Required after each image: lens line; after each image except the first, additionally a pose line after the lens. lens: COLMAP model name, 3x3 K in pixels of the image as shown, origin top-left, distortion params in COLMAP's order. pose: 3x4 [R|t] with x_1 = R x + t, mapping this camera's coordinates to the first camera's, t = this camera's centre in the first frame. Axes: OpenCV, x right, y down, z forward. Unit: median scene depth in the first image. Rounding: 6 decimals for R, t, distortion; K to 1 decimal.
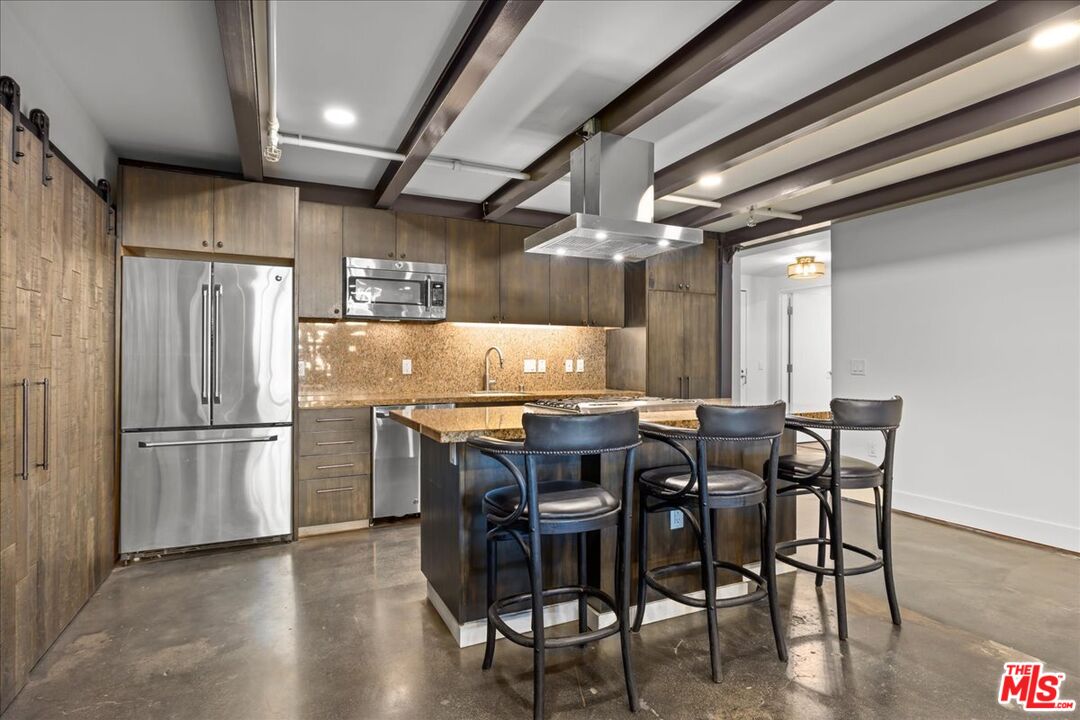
lens RADIAL K [[565.5, 0, 544.6], [0, 565.5, 363.4], [0, 0, 1]] dist [-0.004307, -0.000730]
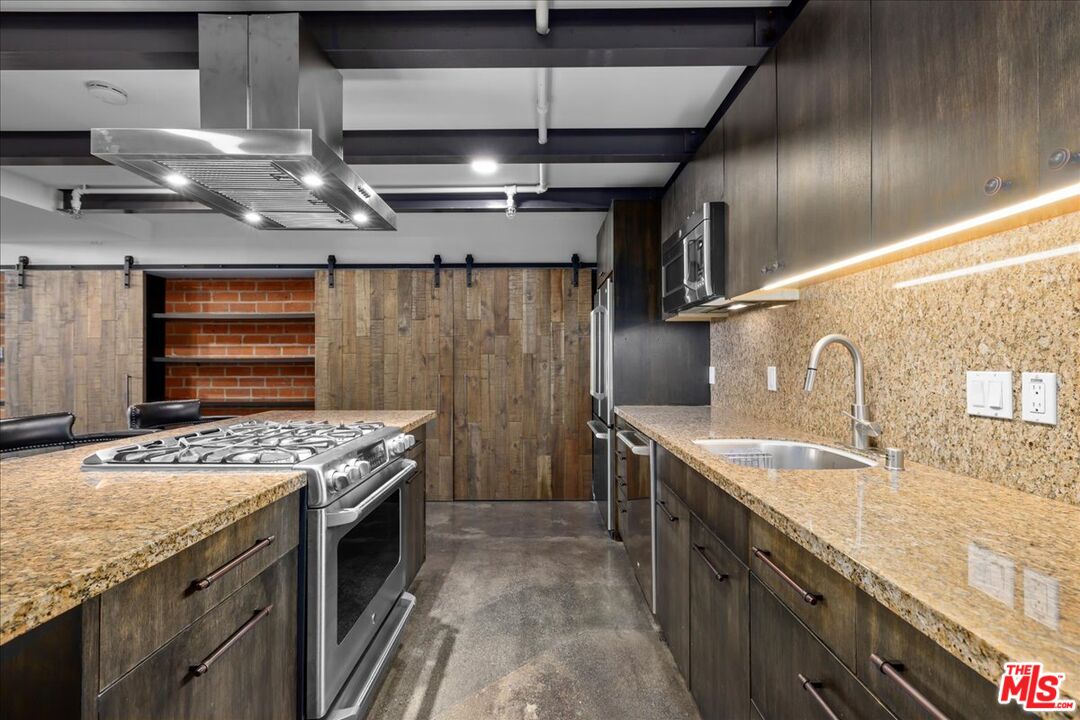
lens RADIAL K [[463.0, 0, 536.4], [0, 463.0, 357.2], [0, 0, 1]] dist [0.004064, 0.001290]
pose [[-0.445322, -0.005703, -0.895352, 0.309665], [0.001852, 0.999972, -0.007290, -0.013231], [0.895368, -0.004905, -0.445299, 0.995835]]
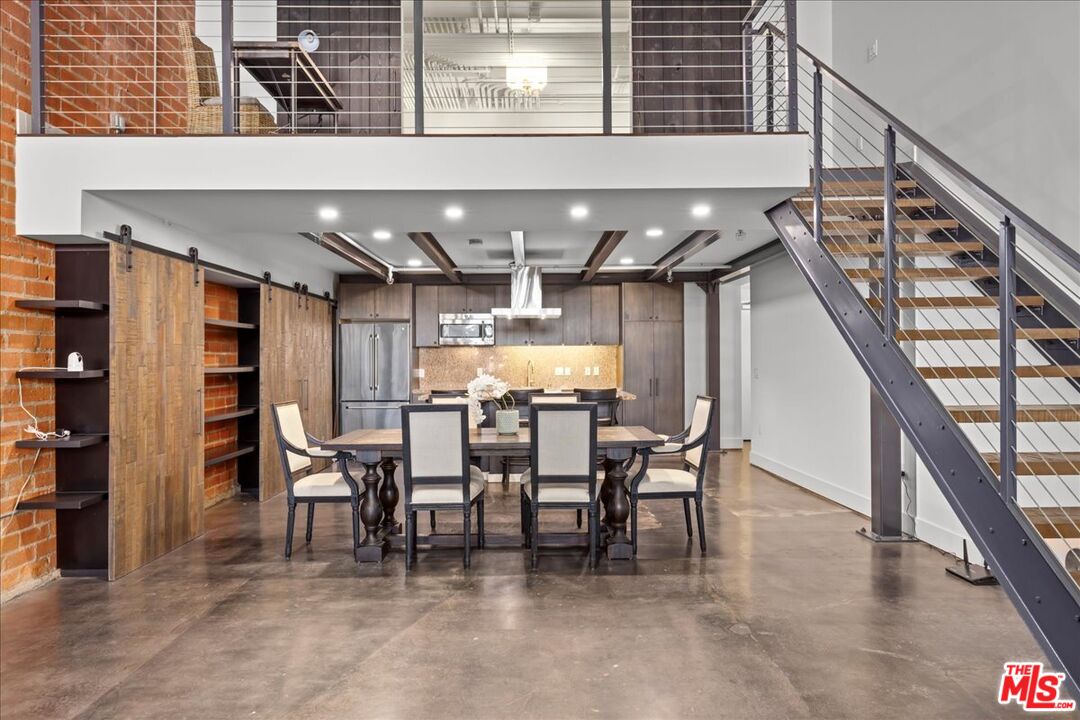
lens RADIAL K [[783.0, 0, 548.5], [0, 783.0, 356.8], [0, 0, 1]] dist [0.006718, -0.000692]
pose [[0.910560, -0.005484, -0.413341, 0.917869], [0.005086, 0.999985, -0.002063, -0.033666], [0.413347, -0.000224, 0.910574, -1.058641]]
